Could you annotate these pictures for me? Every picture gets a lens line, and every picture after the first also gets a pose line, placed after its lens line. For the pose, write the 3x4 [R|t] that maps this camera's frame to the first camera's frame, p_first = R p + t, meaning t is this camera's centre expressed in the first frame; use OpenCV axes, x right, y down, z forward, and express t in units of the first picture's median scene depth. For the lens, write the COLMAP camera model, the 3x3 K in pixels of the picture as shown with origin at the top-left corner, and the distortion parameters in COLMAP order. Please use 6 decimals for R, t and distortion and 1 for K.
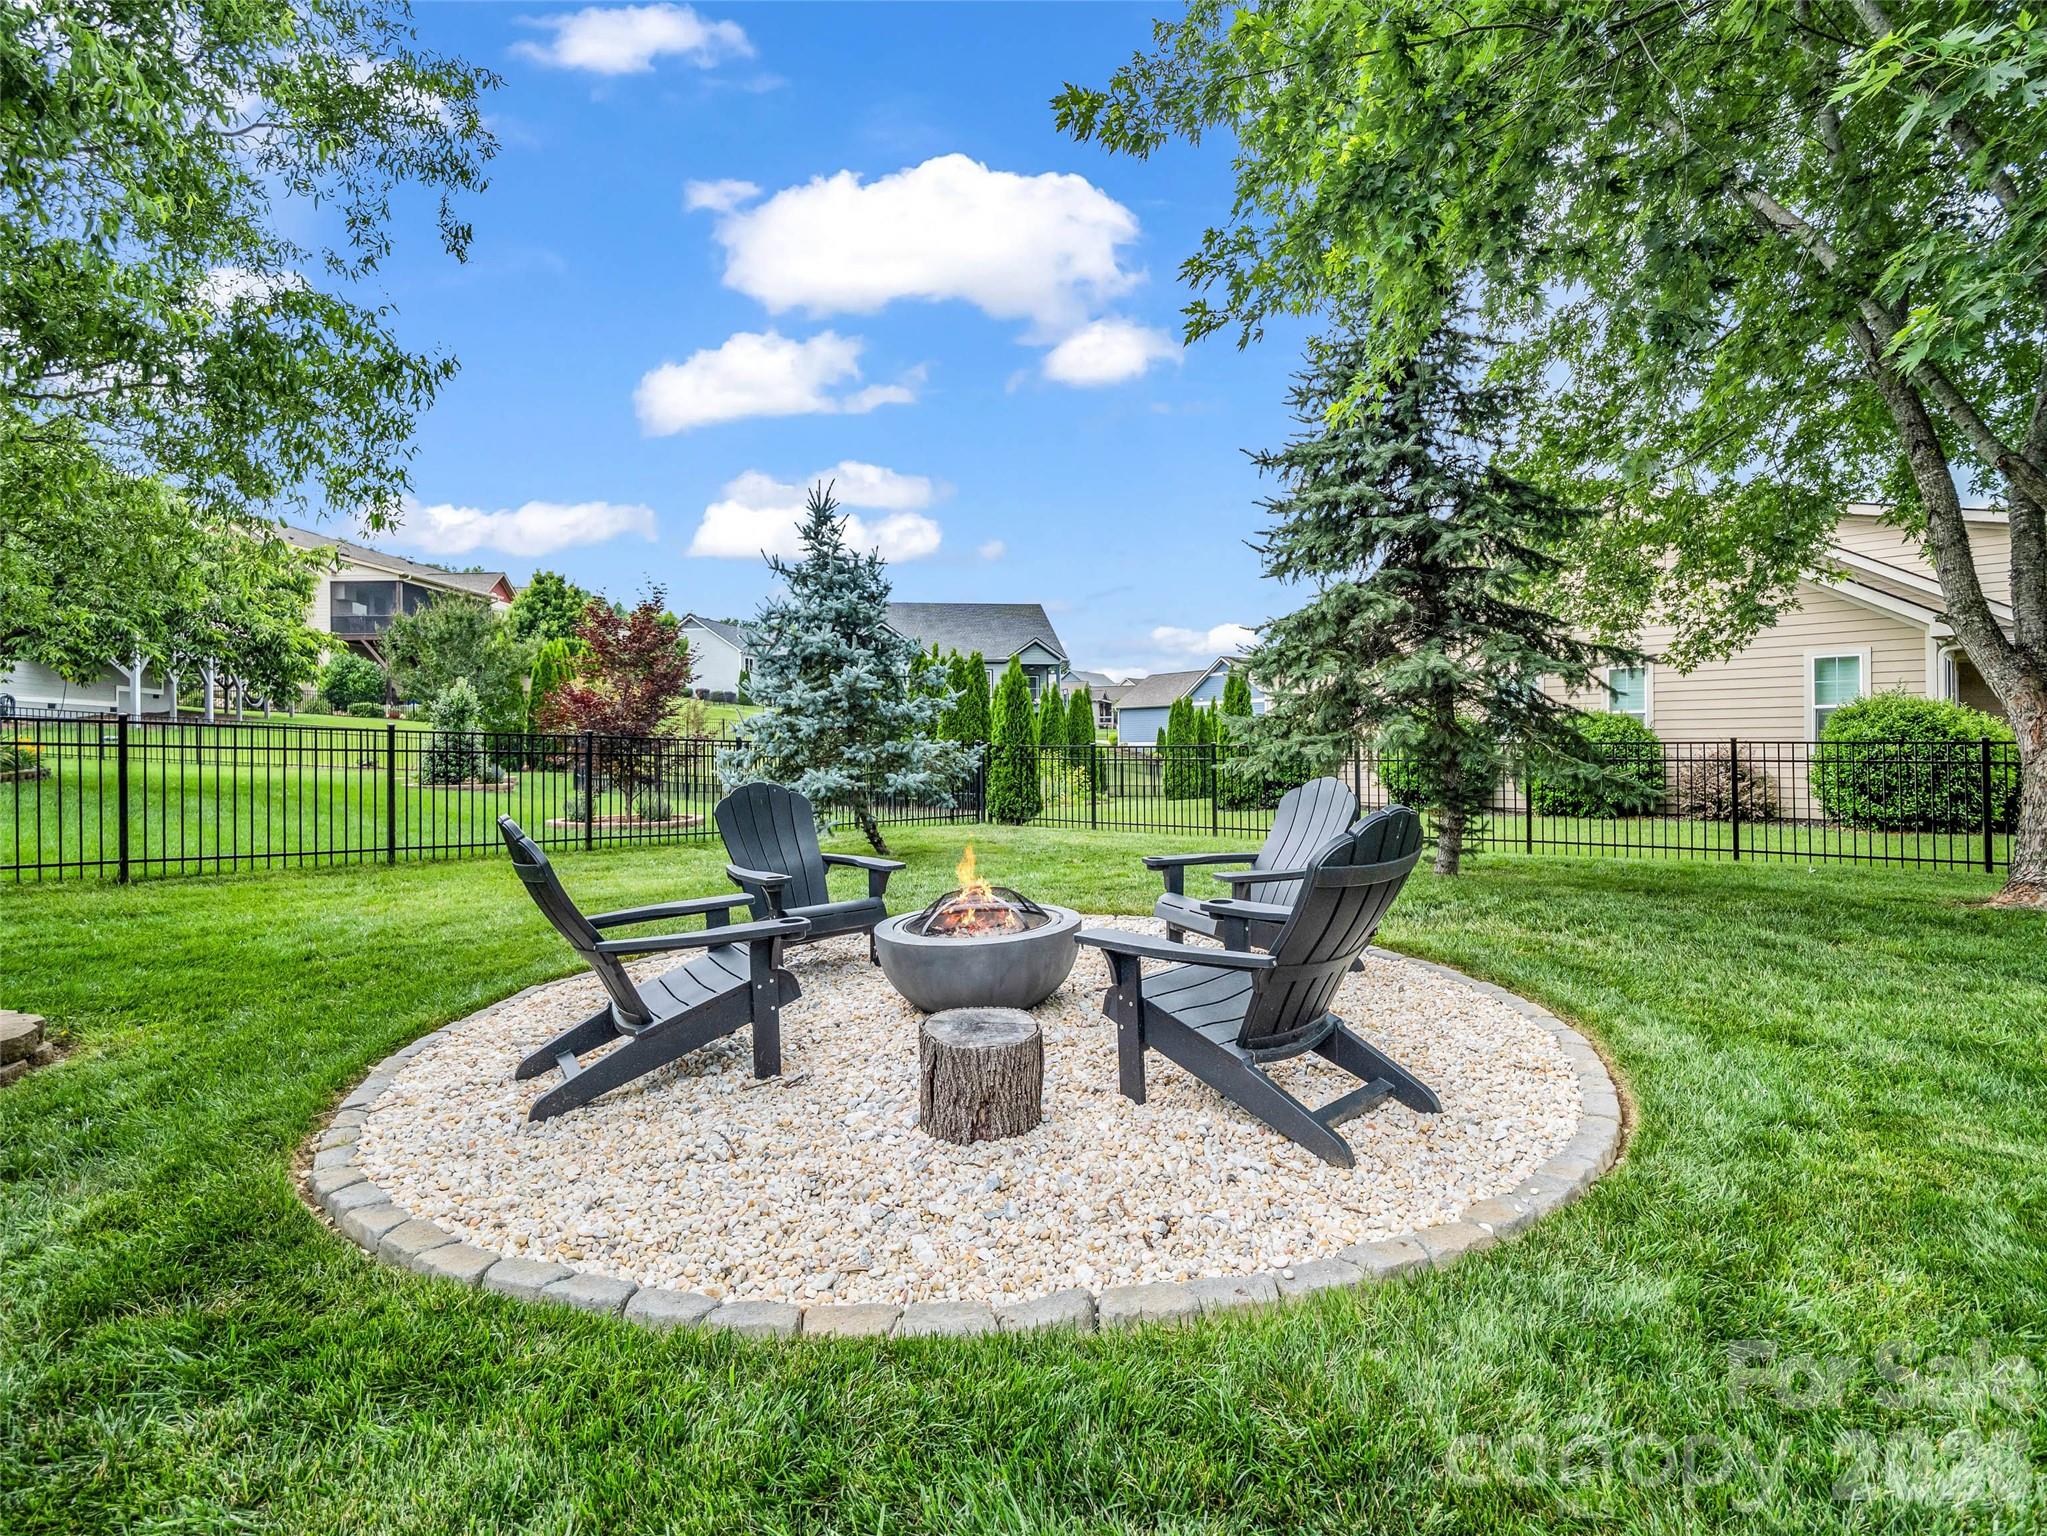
lens RADIAL K [[1012.0, 0, 1023.5], [0, 1012.0, 768.0], [0, 0, 1]] dist [-0.017686, 0.000144]
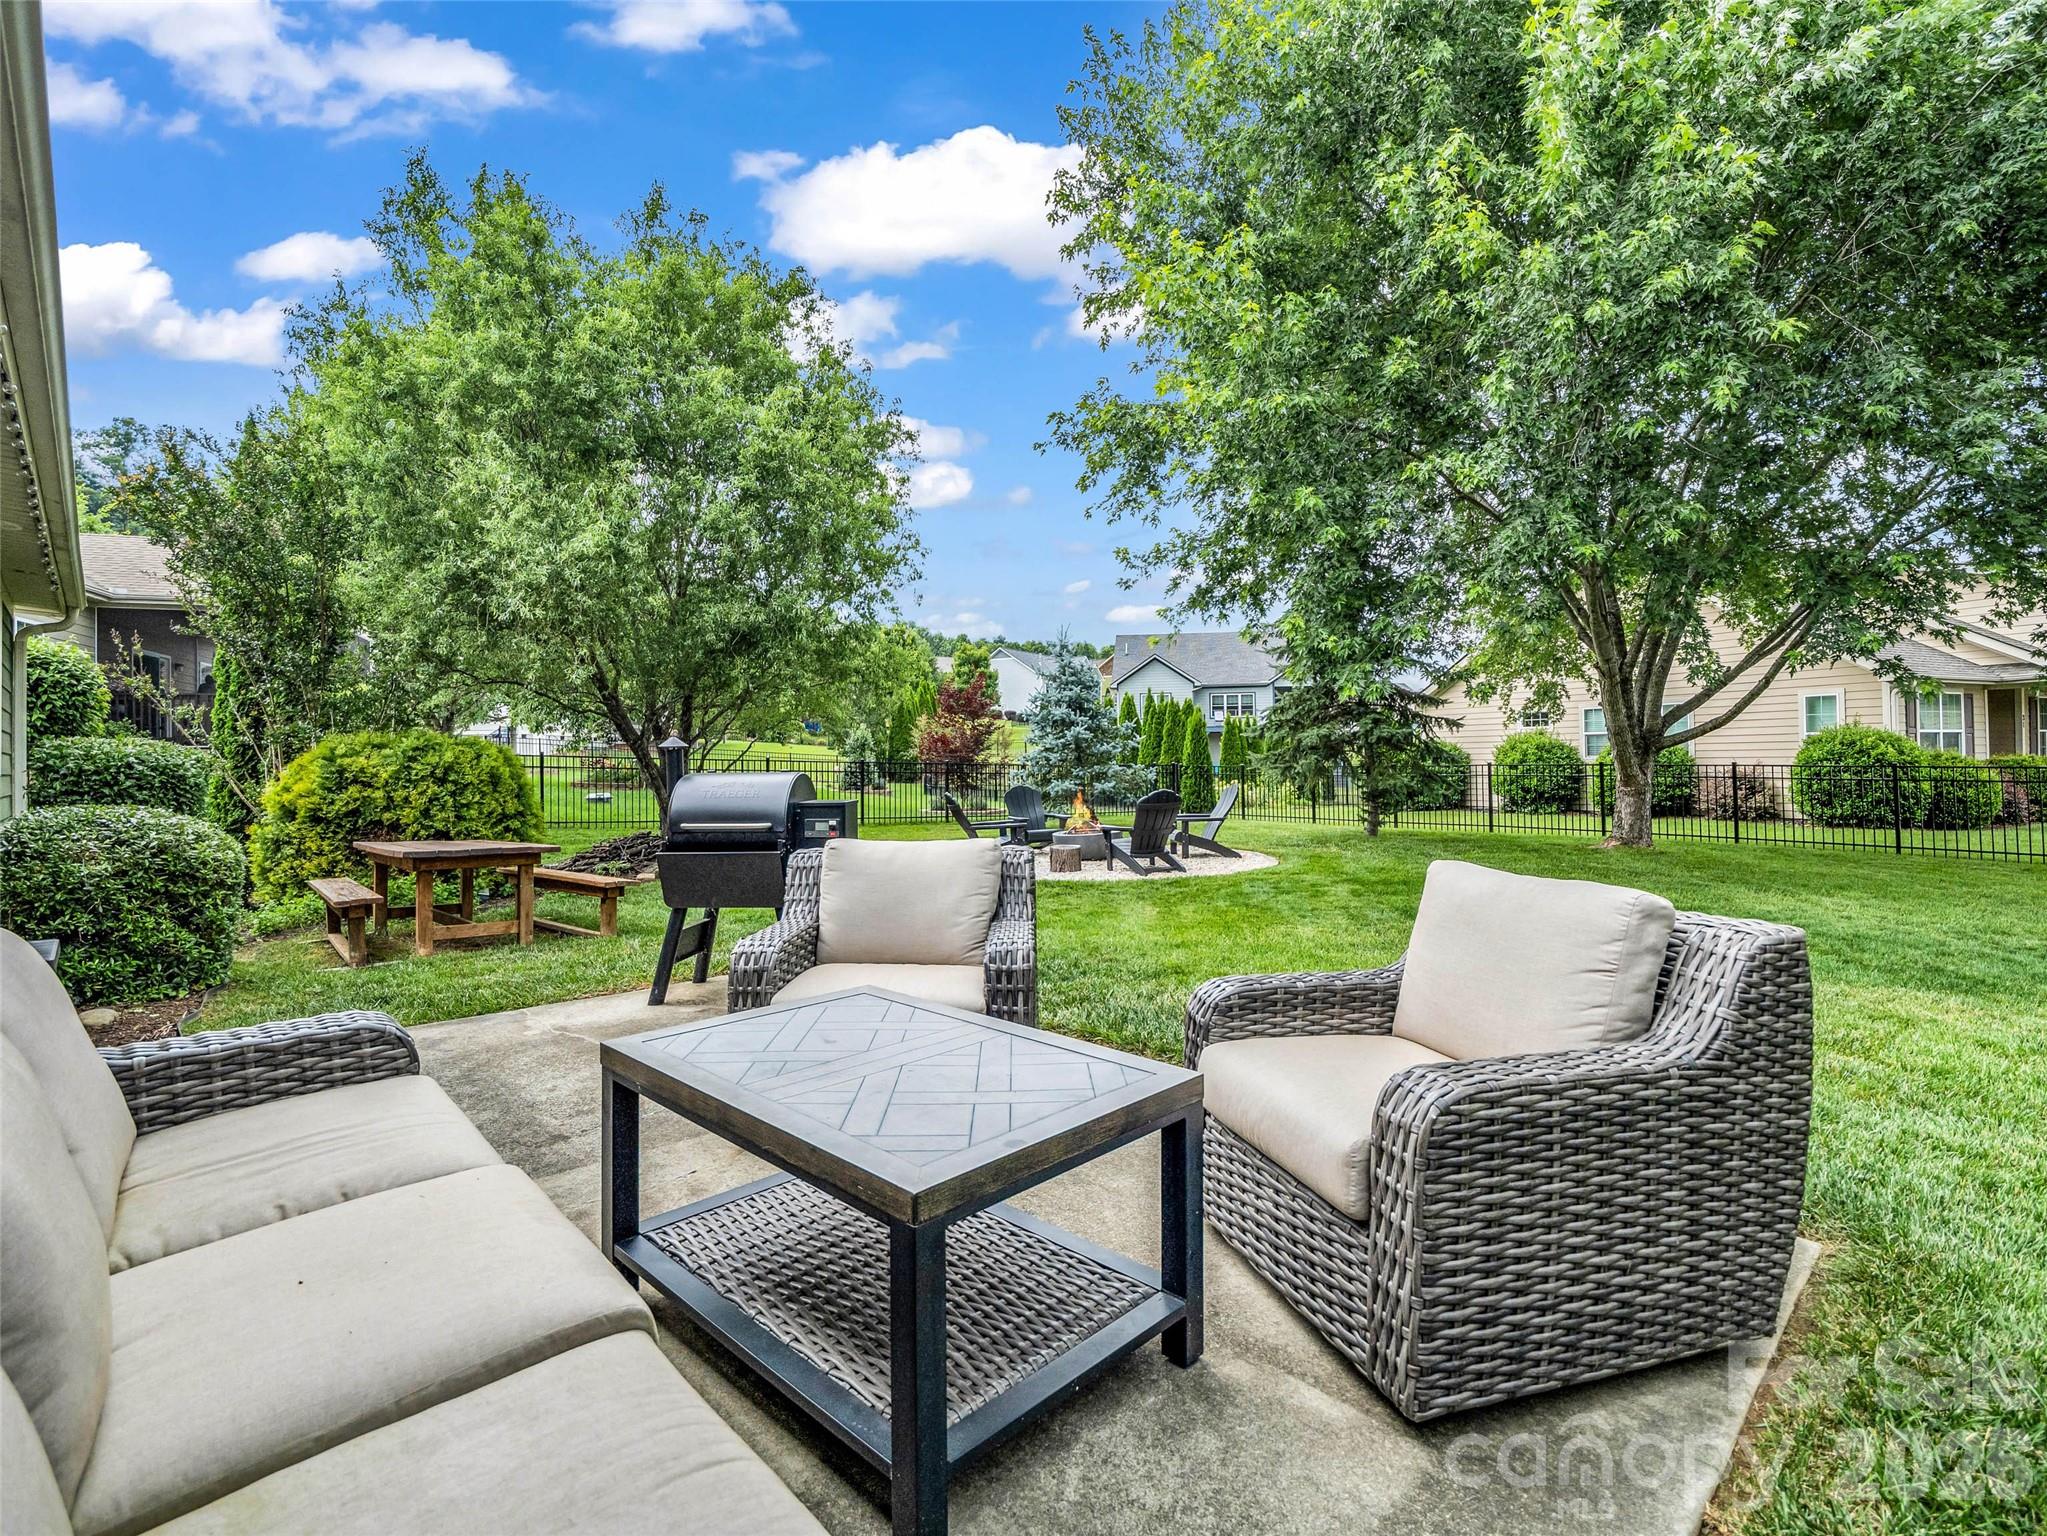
lens RADIAL K [[1012.0, 0, 1023.5], [0, 1012.0, 768.0], [0, 0, 1]] dist [-0.017686, 0.000144]
pose [[0.956362, -0.002823, -0.292169, 0.216943], [-0.000262, 0.999945, -0.010517, -0.002062], [0.292183, 0.010135, 0.956309, -0.633633]]
